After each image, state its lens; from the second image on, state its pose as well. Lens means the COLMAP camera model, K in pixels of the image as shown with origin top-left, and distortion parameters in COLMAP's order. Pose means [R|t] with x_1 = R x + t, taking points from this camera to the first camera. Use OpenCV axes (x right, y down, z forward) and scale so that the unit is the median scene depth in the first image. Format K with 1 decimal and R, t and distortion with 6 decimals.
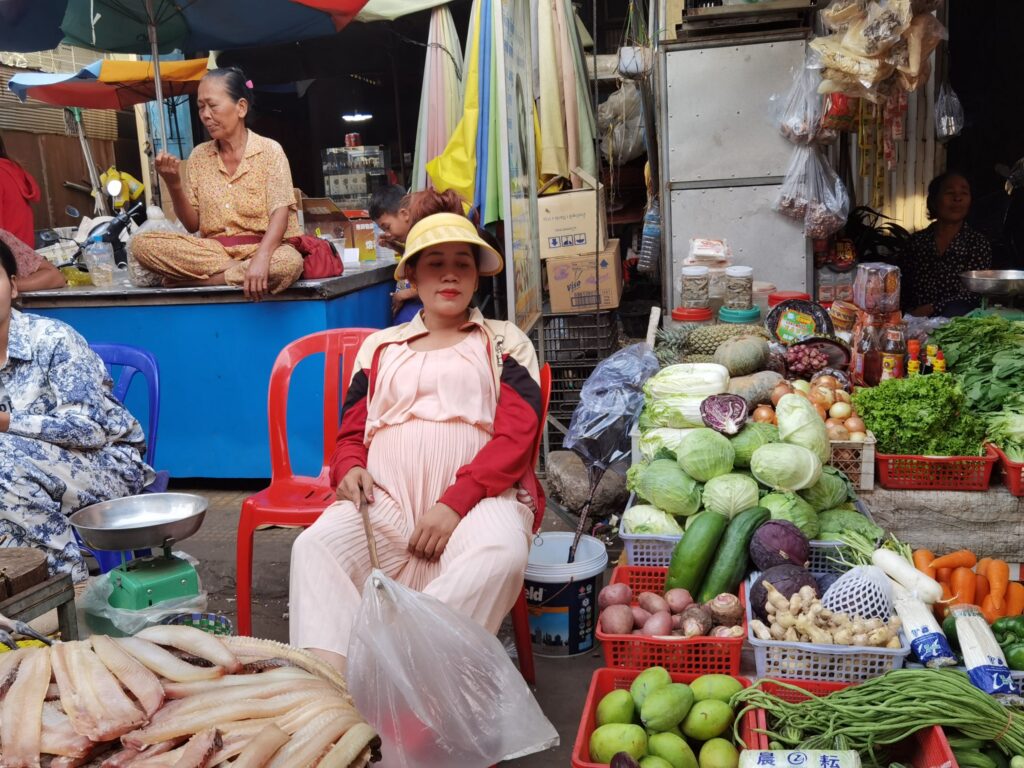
lens RADIAL K [[1077.4, 0, 512.6], [0, 1077.4, 385.6], [0, 0, 1]] dist [0.088511, 0.000000]
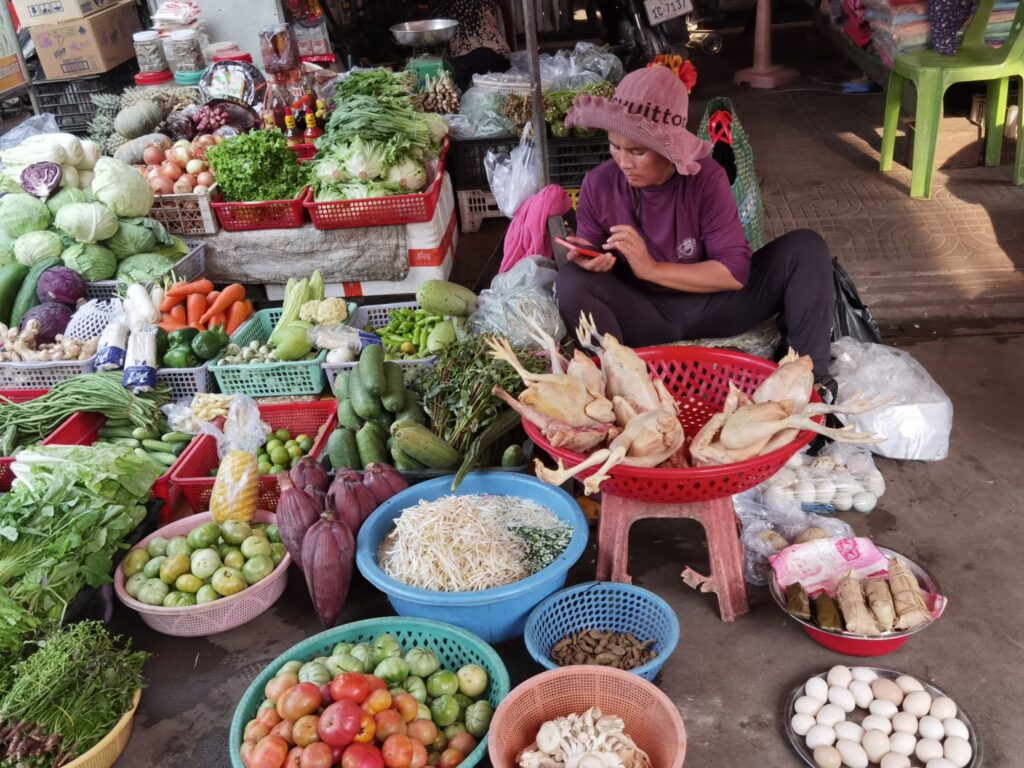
lens RADIAL K [[1077.4, 0, 511.4], [0, 1077.4, 384.3], [0, 0, 1]] dist [0.088511, 0.000000]
pose [[0.995977, -0.080899, 0.038527, 0.602306], [0.069067, 0.967032, 0.245108, -0.015395], [-0.057086, -0.241461, 0.968730, -0.238776]]
